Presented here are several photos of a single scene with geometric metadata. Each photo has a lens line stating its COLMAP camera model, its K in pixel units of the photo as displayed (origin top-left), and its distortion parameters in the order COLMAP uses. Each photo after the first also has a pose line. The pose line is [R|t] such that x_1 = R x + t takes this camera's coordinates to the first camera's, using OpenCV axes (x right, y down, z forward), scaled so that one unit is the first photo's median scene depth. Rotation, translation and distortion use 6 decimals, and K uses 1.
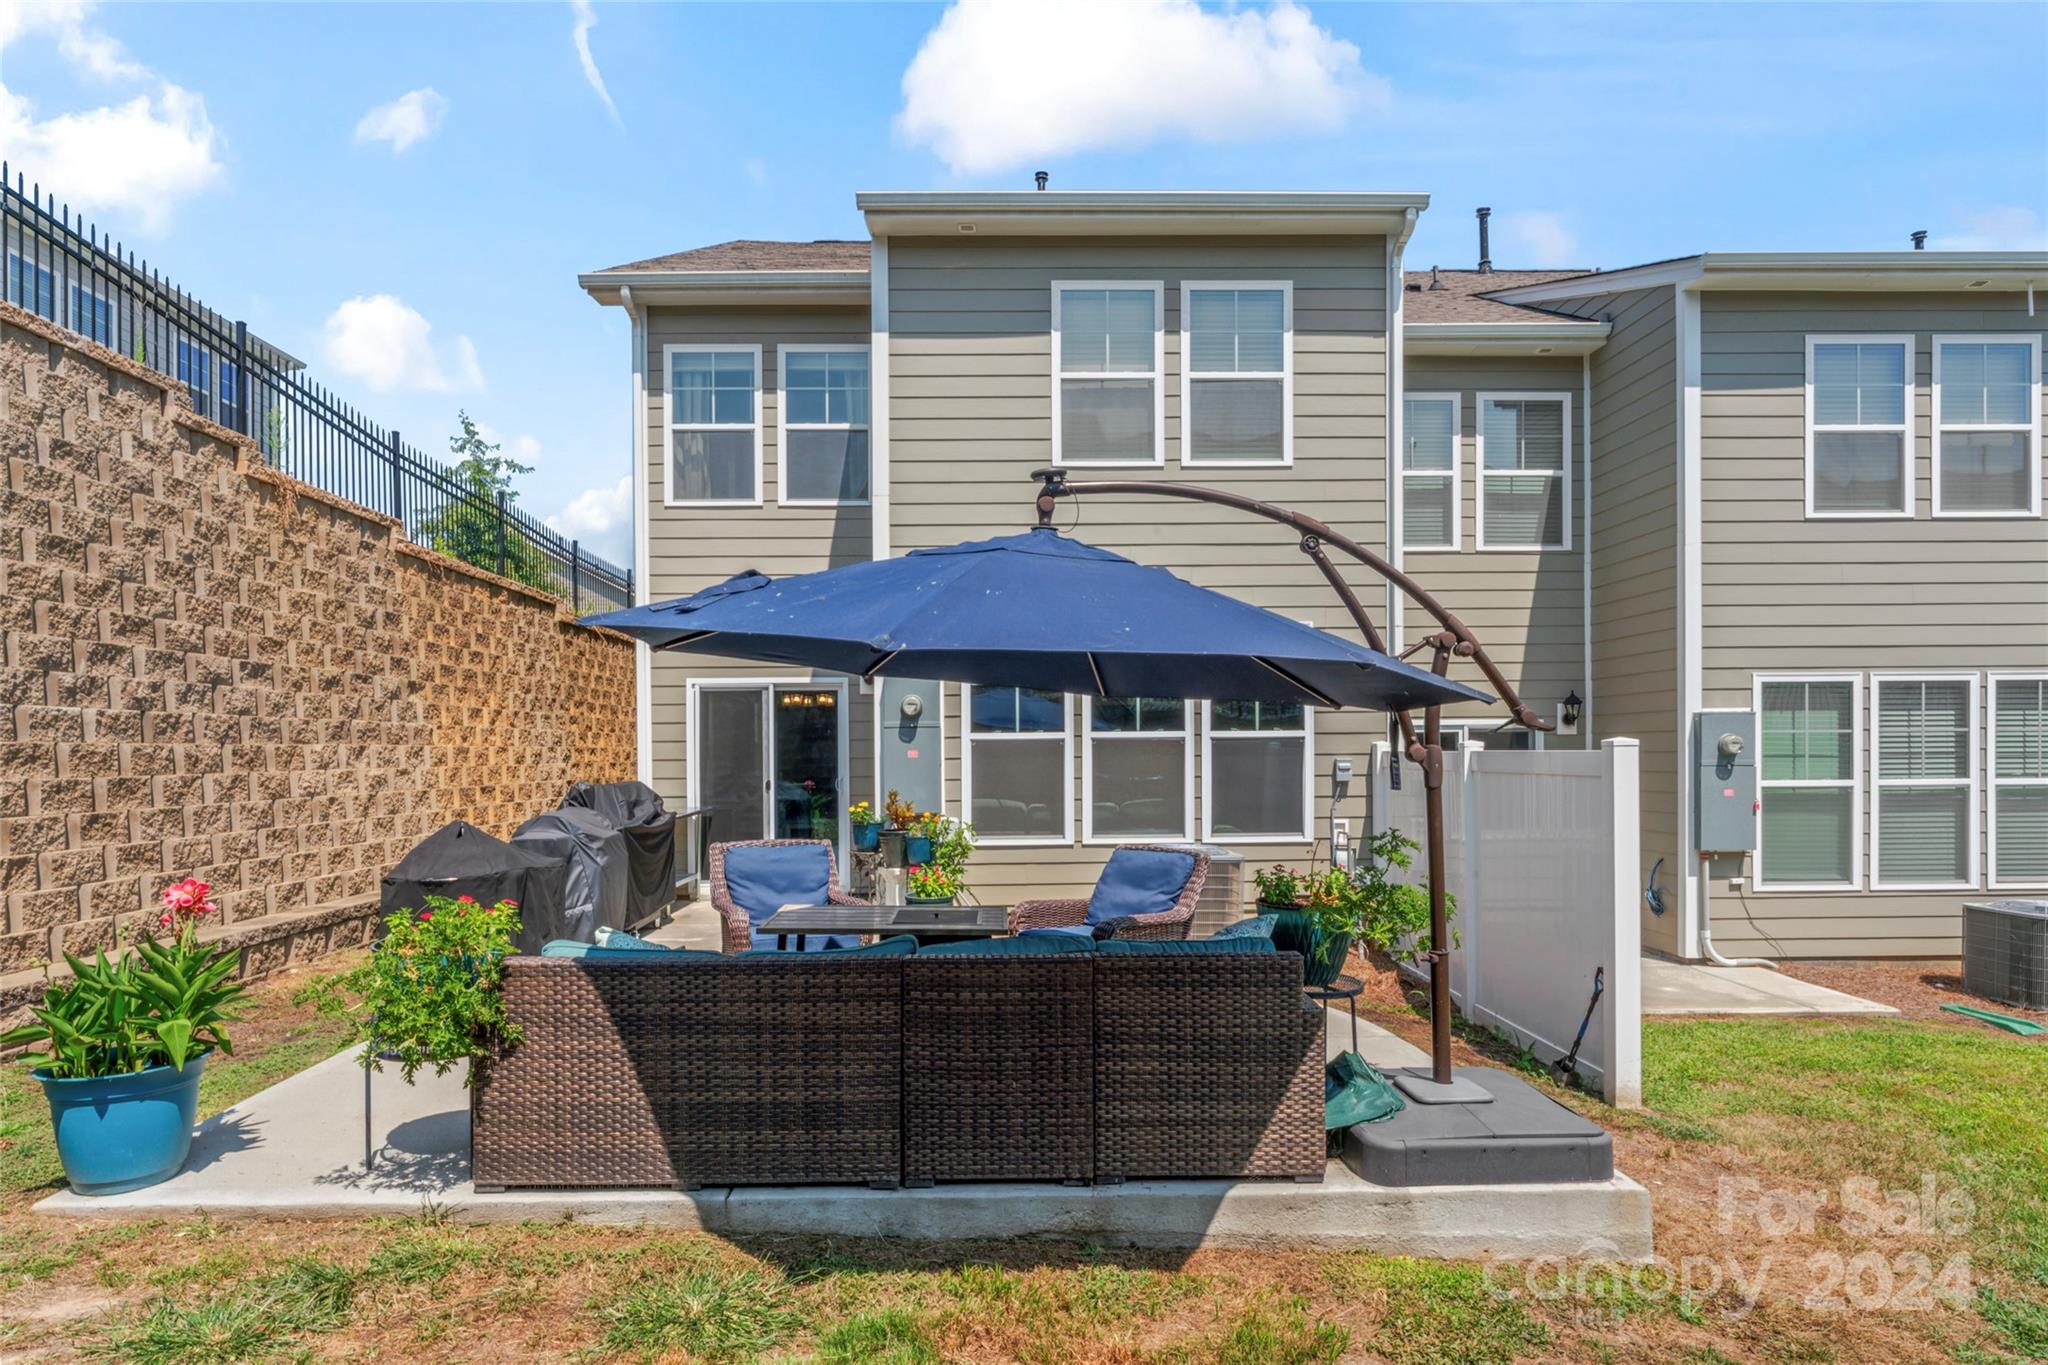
lens RADIAL K [[1111.6, 0, 1006.7], [0, 1111.6, 759.4], [0, 0, 1]] dist [0.002227, -0.001392]
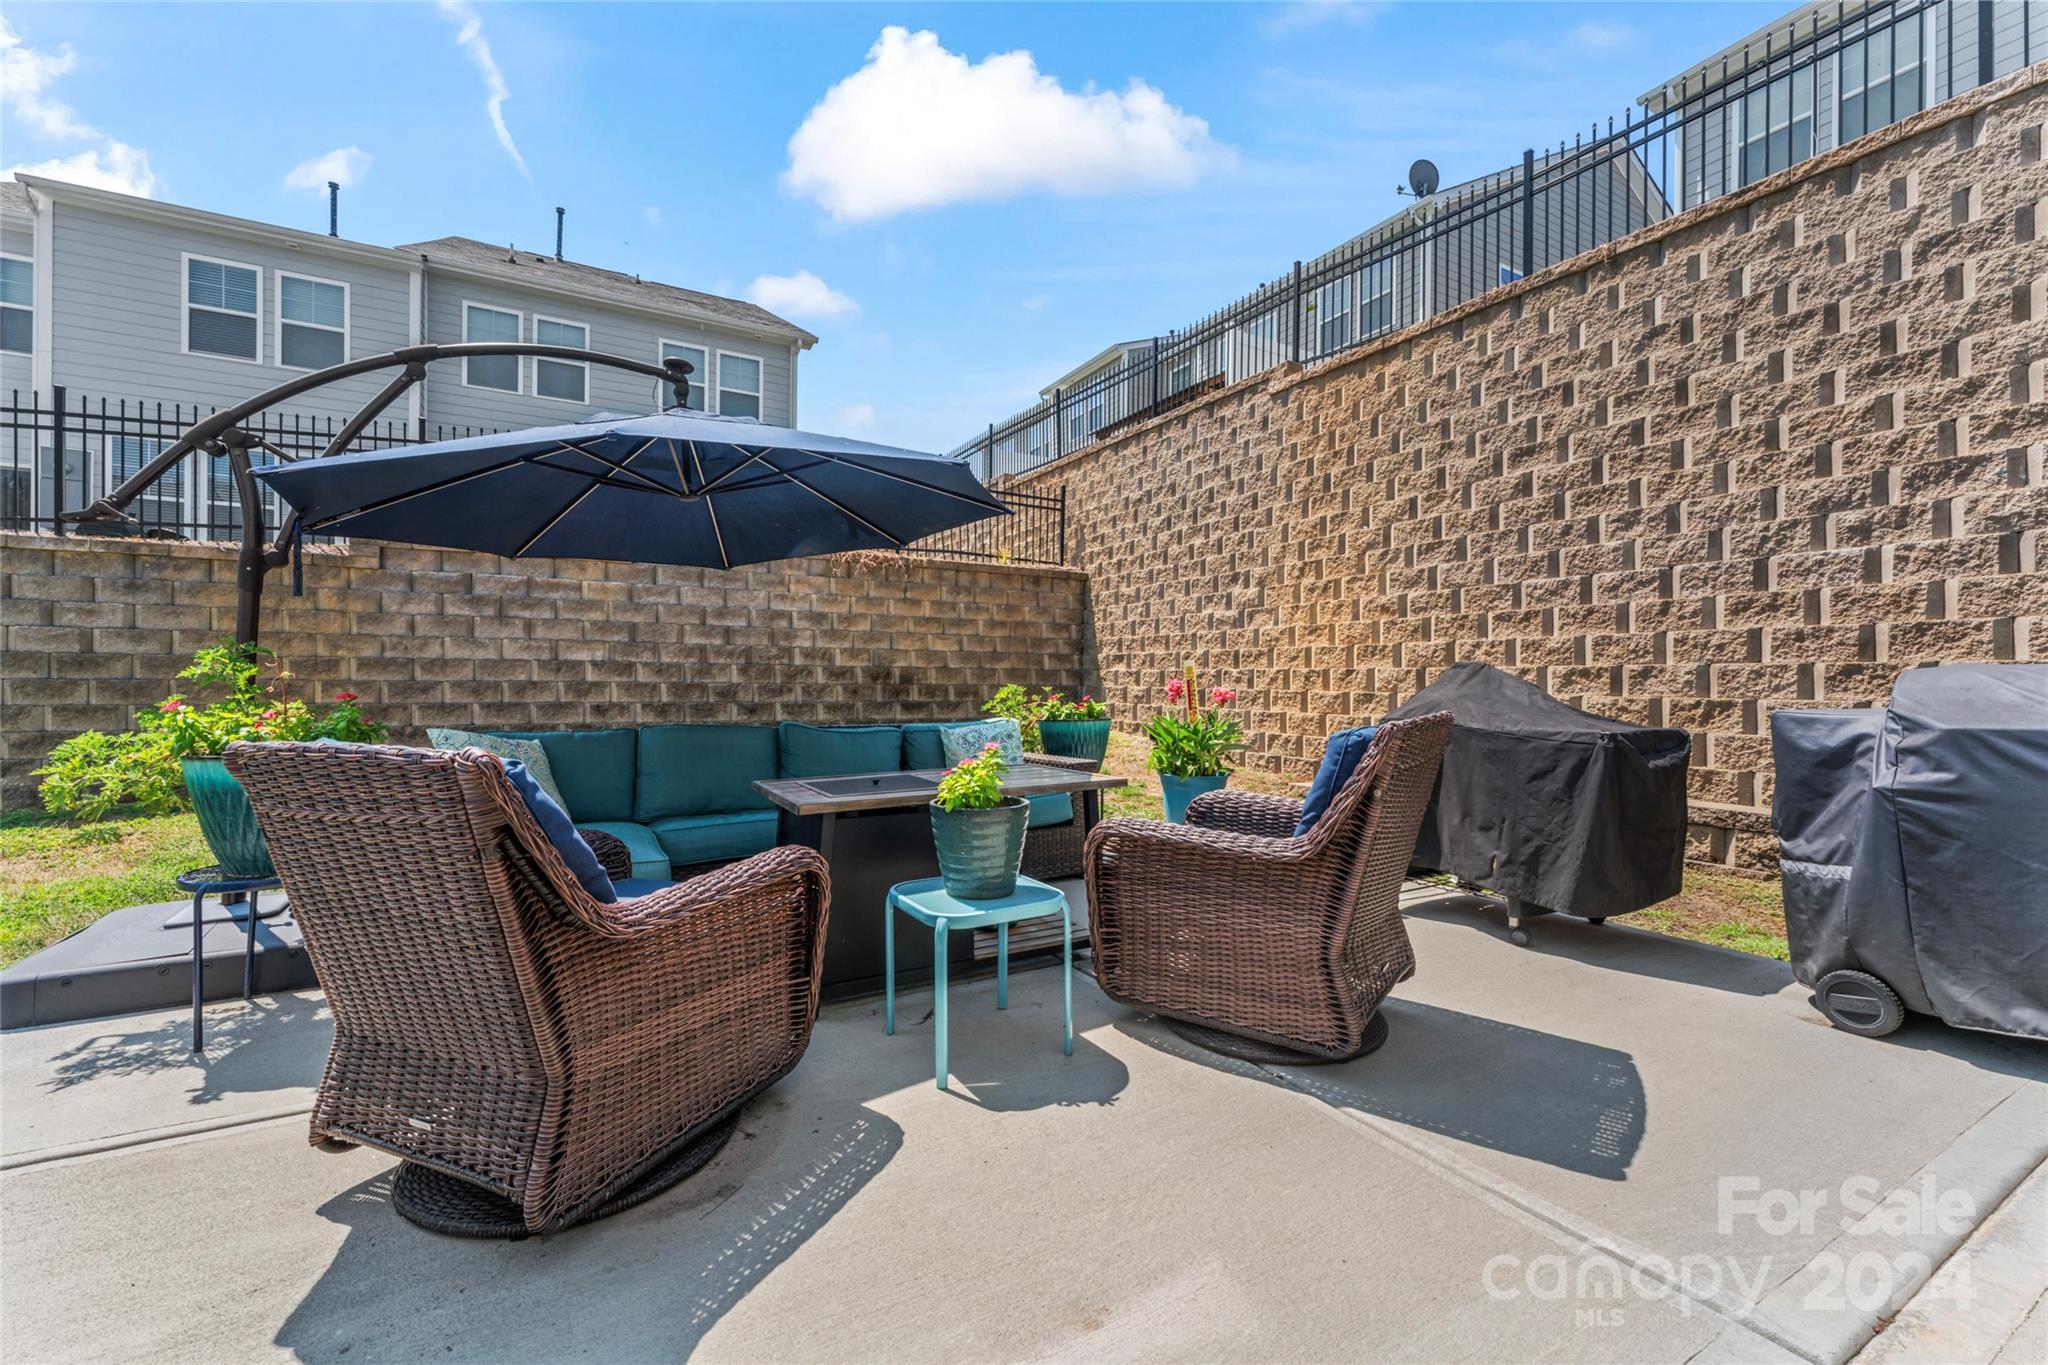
lens RADIAL K [[830.5, 0, 1012.4], [0, 830.5, 677.0], [0, 0, 1]] dist [0.001768, 0.000178]
pose [[-0.884152, 0.001934, -0.467195, 0.077026], [-0.000594, 0.999986, 0.005265, 0.046574], [0.467199, 0.004933, -0.884138, 1.047038]]
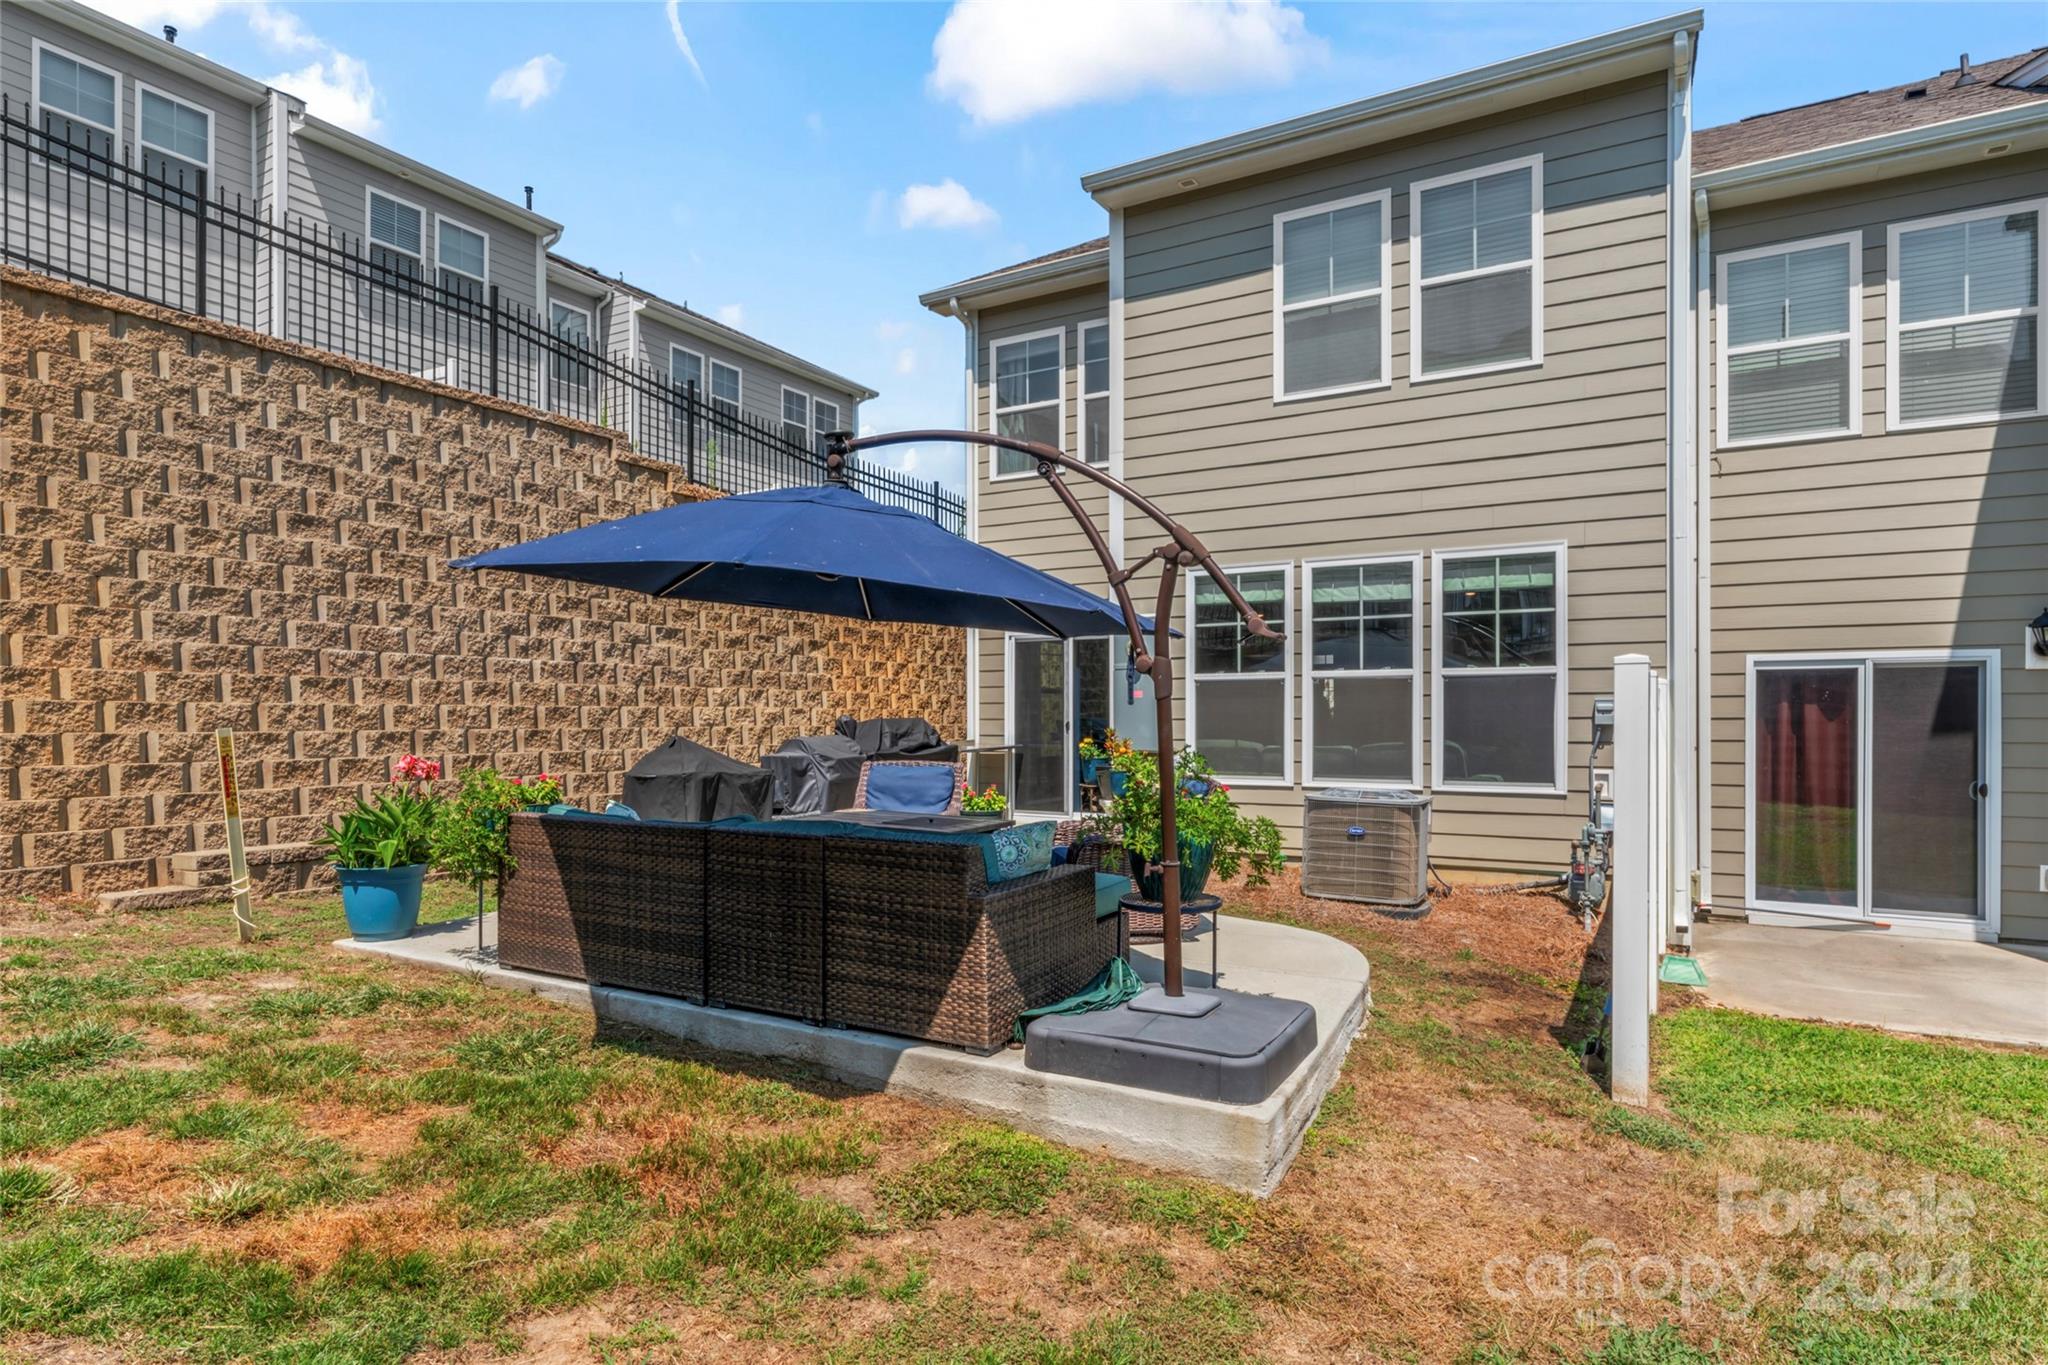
lens RADIAL K [[1111.6, 0, 989.0], [0, 1111.6, 716.7], [0, 0, 1]] dist [0.002227, -0.001392]
pose [[0.853230, 0.007736, -0.521477, 0.399861], [-0.010162, 0.999947, -0.001793, 0.022833], [0.521436, 0.006829, 0.853263, 0.031778]]
